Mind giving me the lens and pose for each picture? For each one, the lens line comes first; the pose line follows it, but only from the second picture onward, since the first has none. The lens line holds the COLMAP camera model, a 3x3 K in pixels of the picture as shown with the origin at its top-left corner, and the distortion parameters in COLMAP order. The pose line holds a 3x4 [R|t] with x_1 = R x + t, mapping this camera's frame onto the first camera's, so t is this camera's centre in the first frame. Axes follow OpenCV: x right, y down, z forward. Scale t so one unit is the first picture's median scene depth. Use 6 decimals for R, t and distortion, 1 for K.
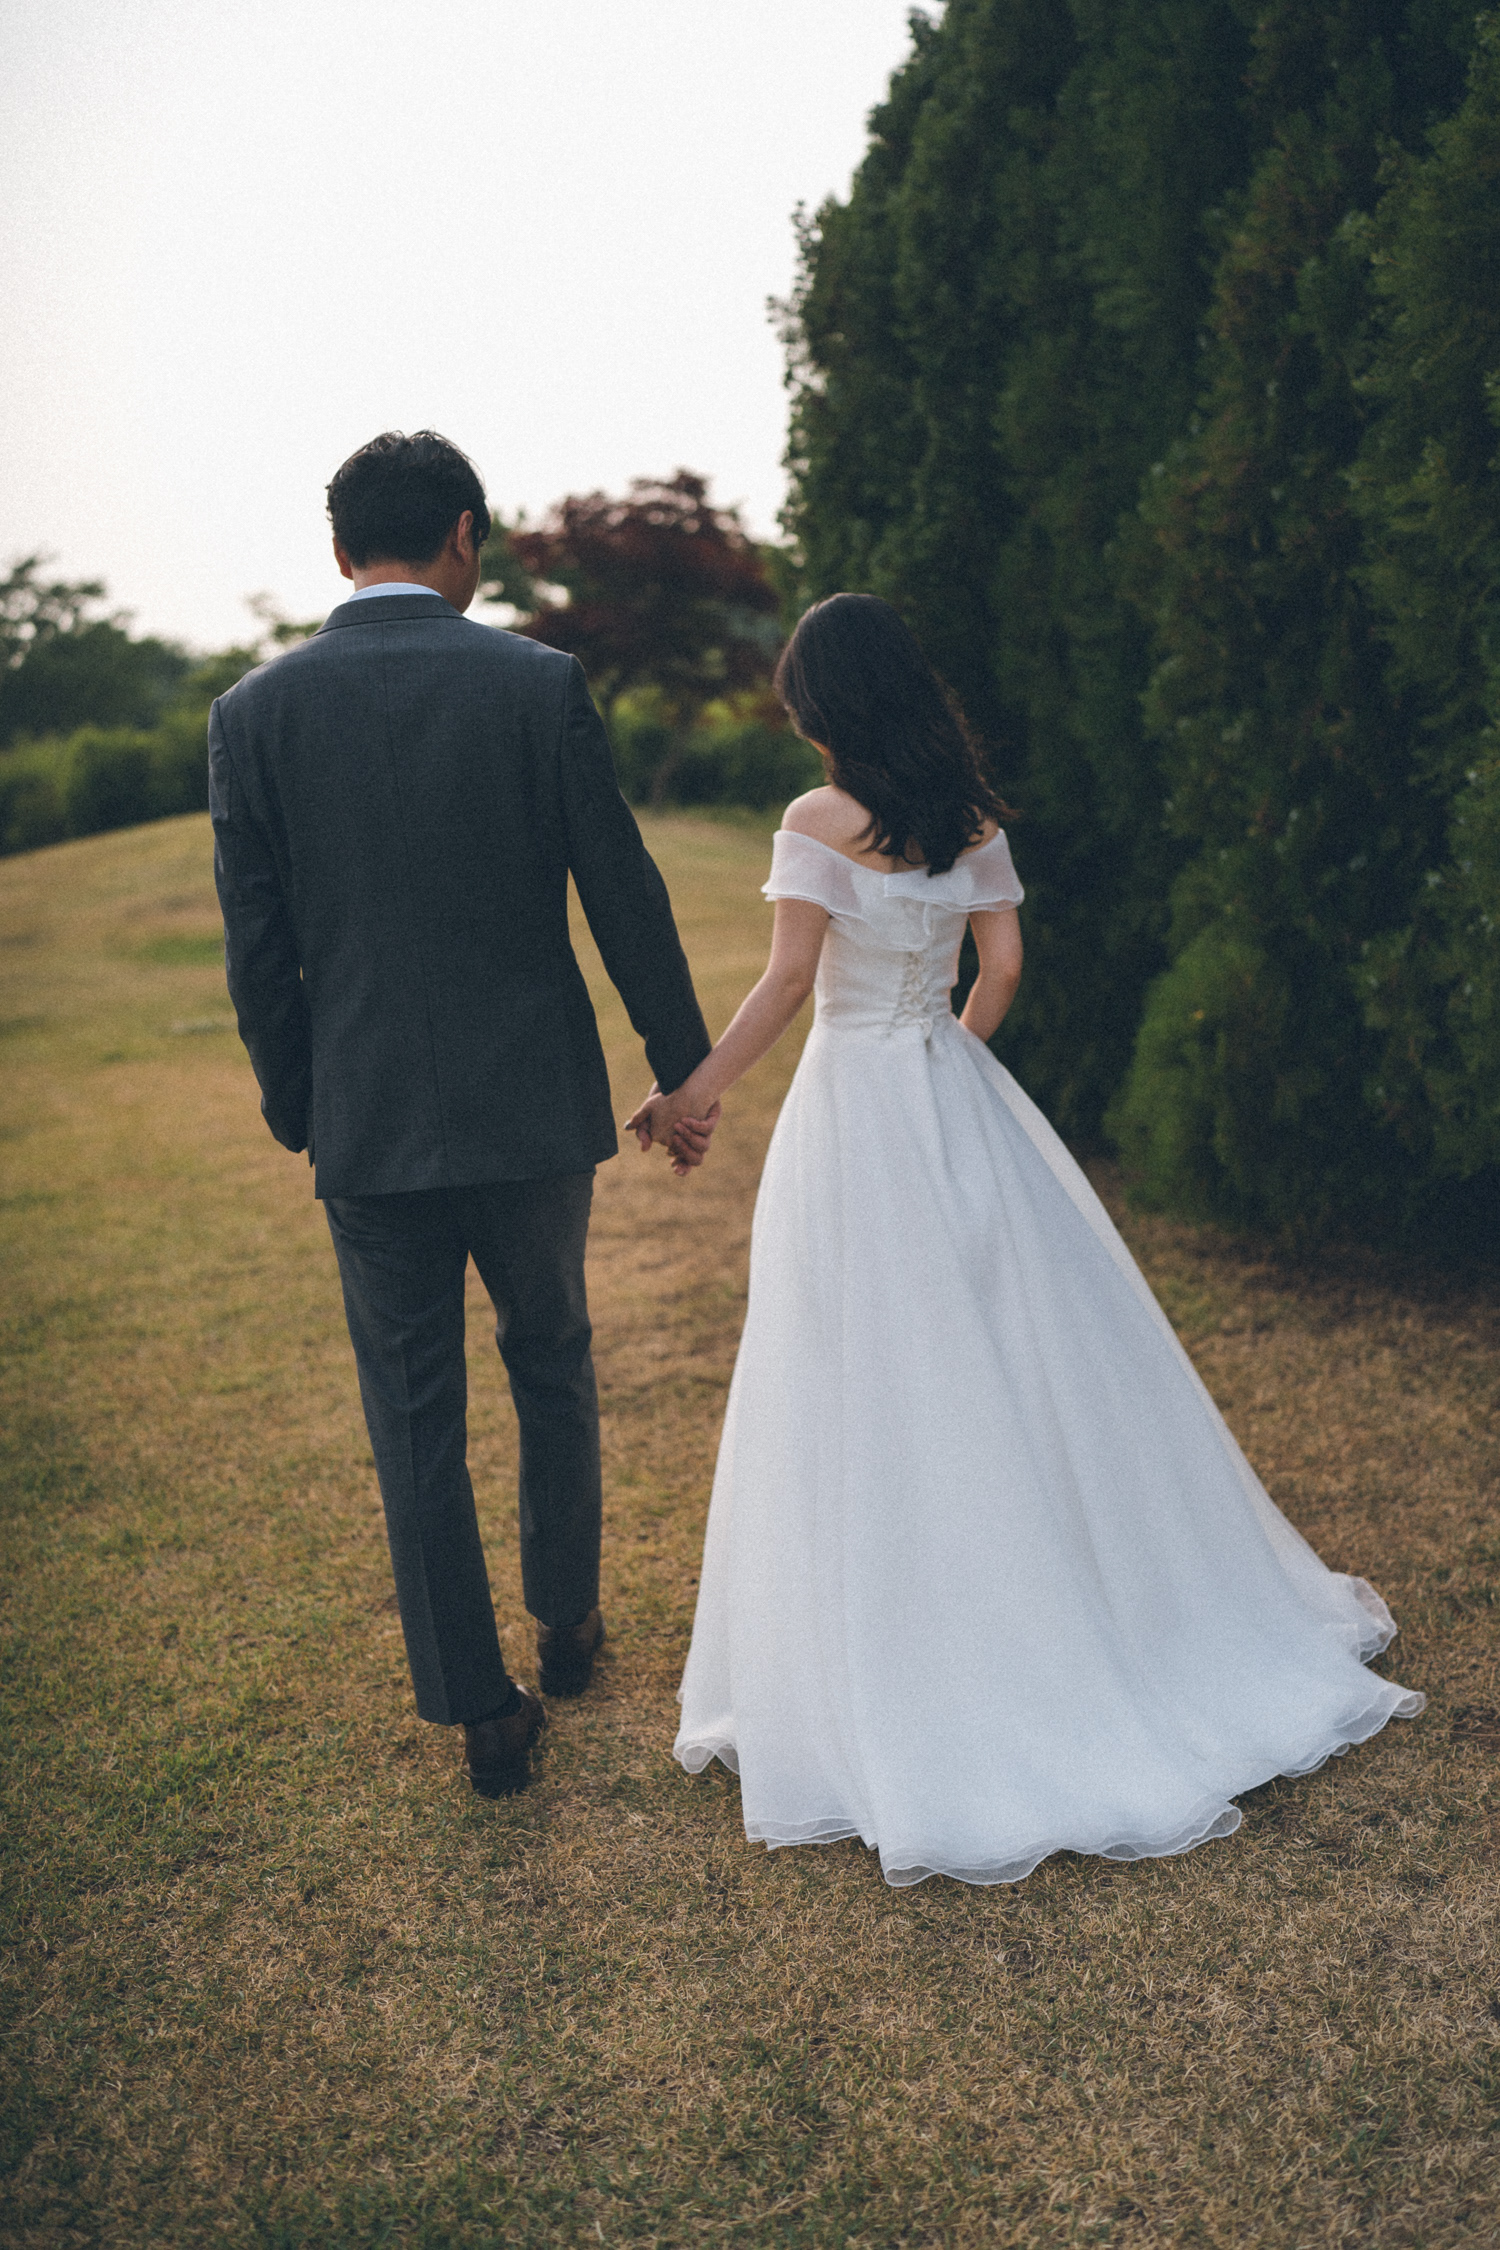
lens RADIAL K [[2105.3, 0, 665.9], [0, 2105.3, 1138.5], [0, 0, 1]] dist [0.011044, 0.000000]
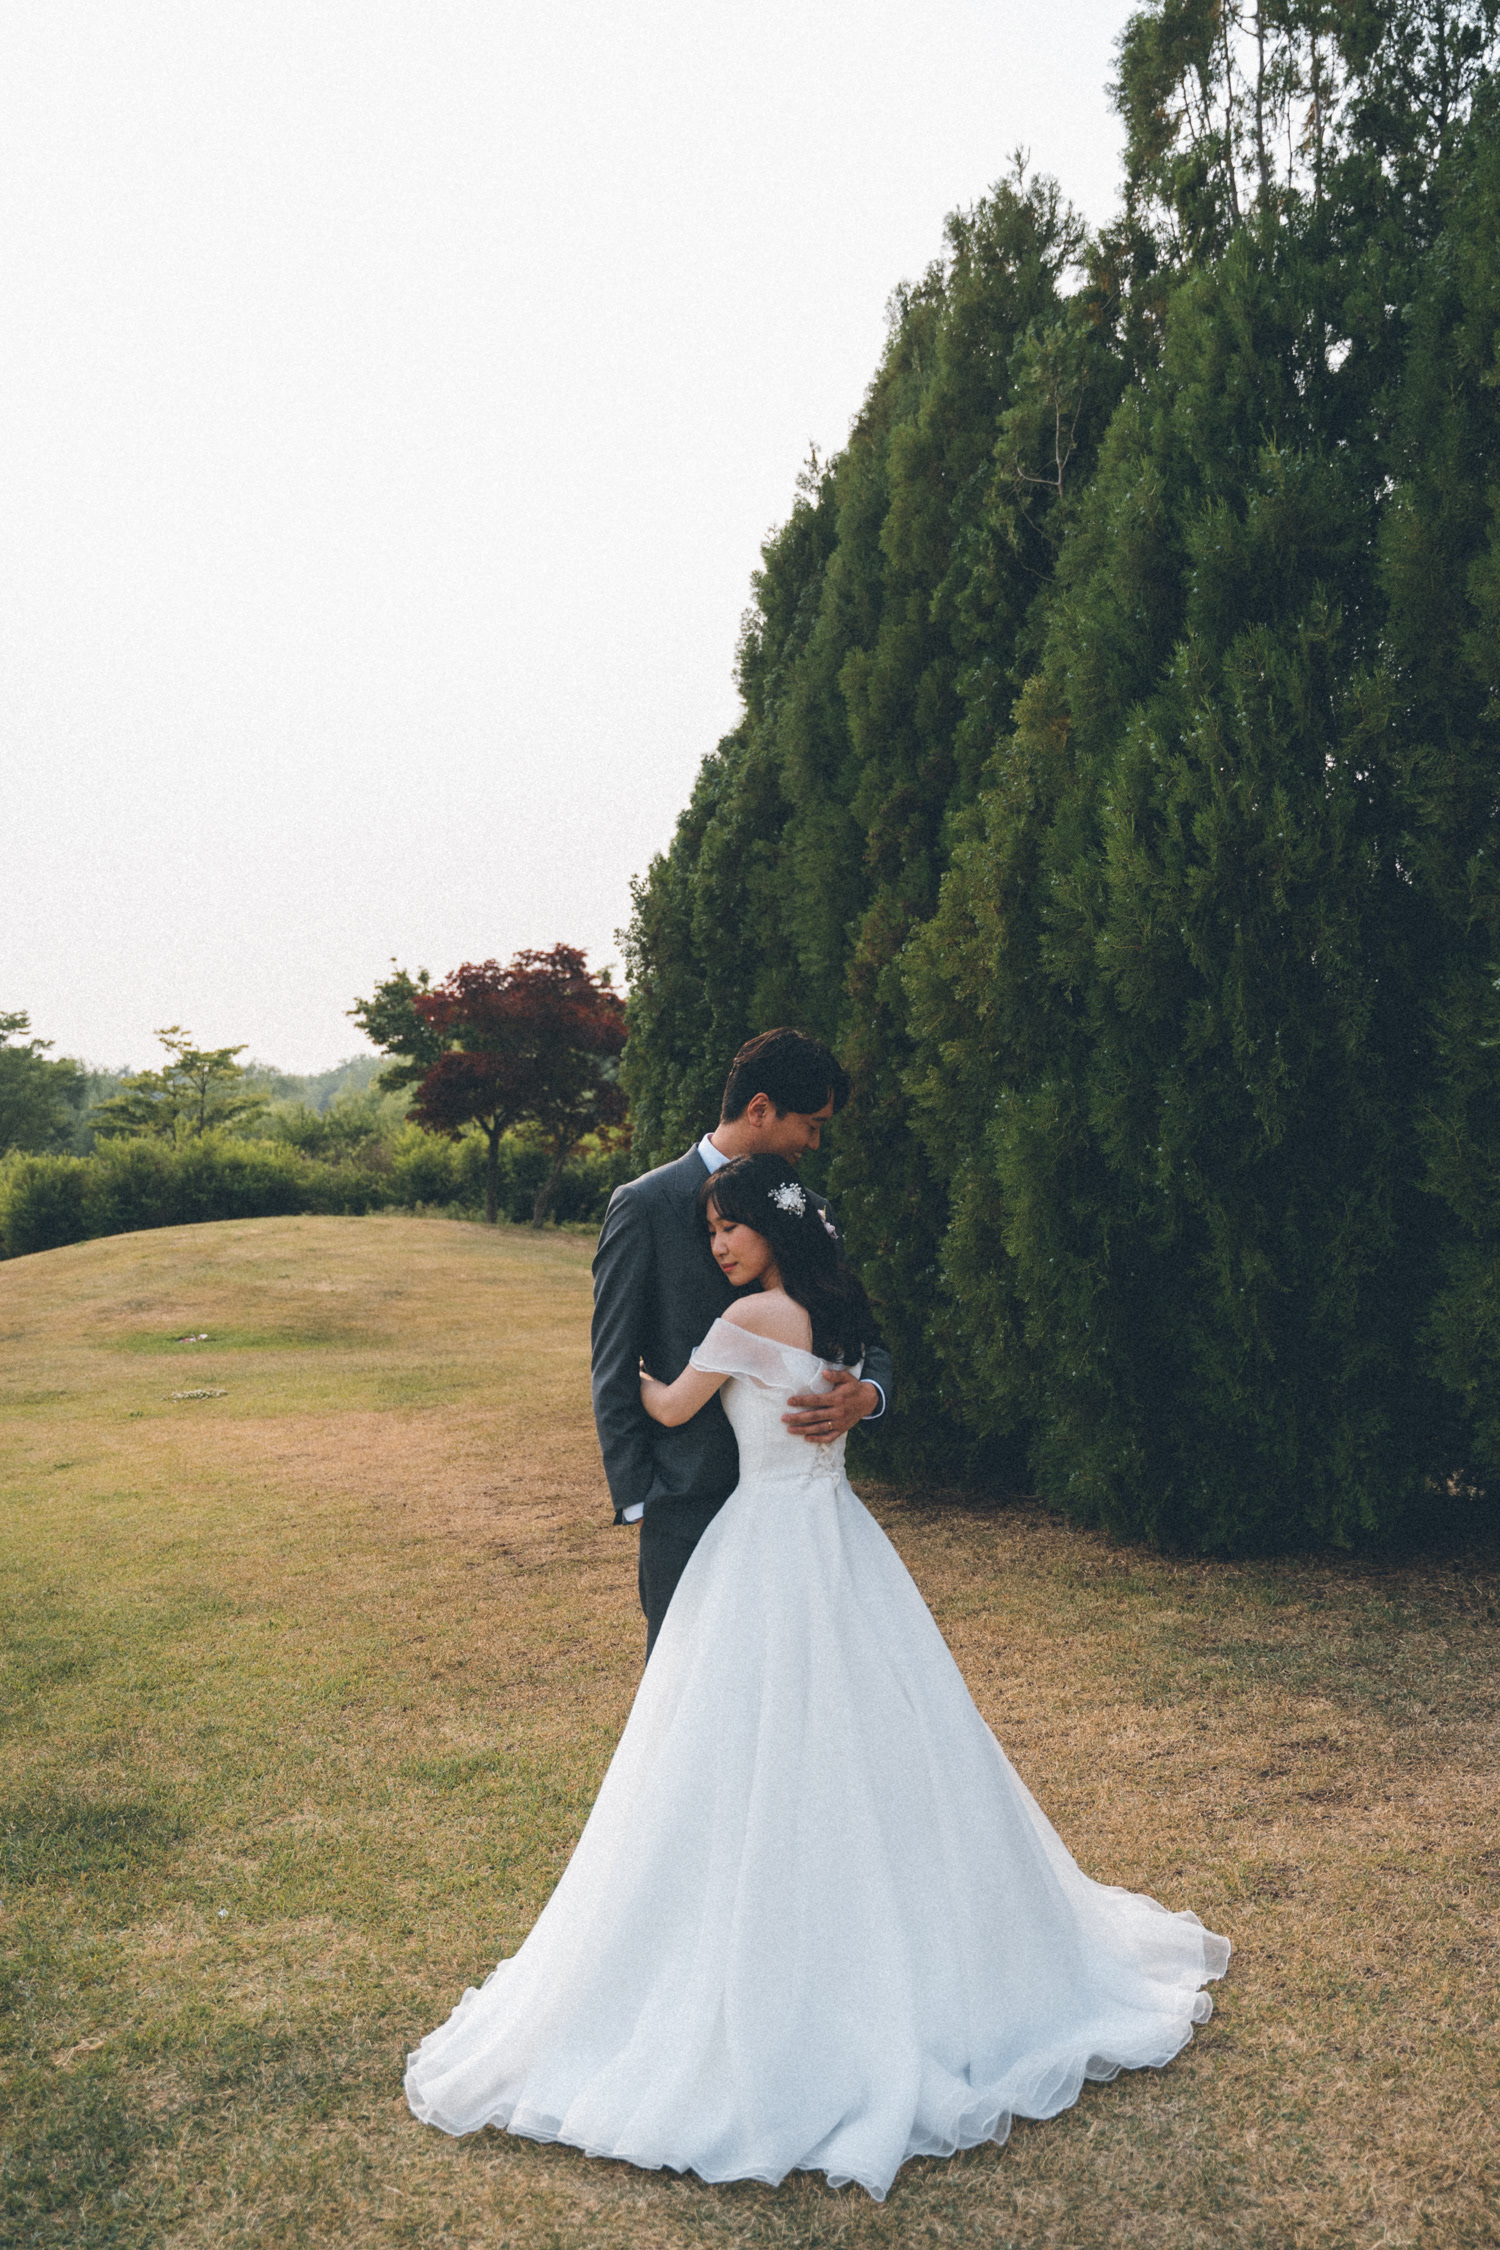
lens RADIAL K [[2097.8, 0, 749.8], [0, 2097.8, 1127.5], [0, 0, 1]] dist [0.014872, 0.000000]
pose [[0.995133, 0.004961, 0.098411, -0.008651], [0.014529, 0.980427, -0.196348, 0.078215], [-0.097459, 0.196822, 0.975583, -0.593862]]
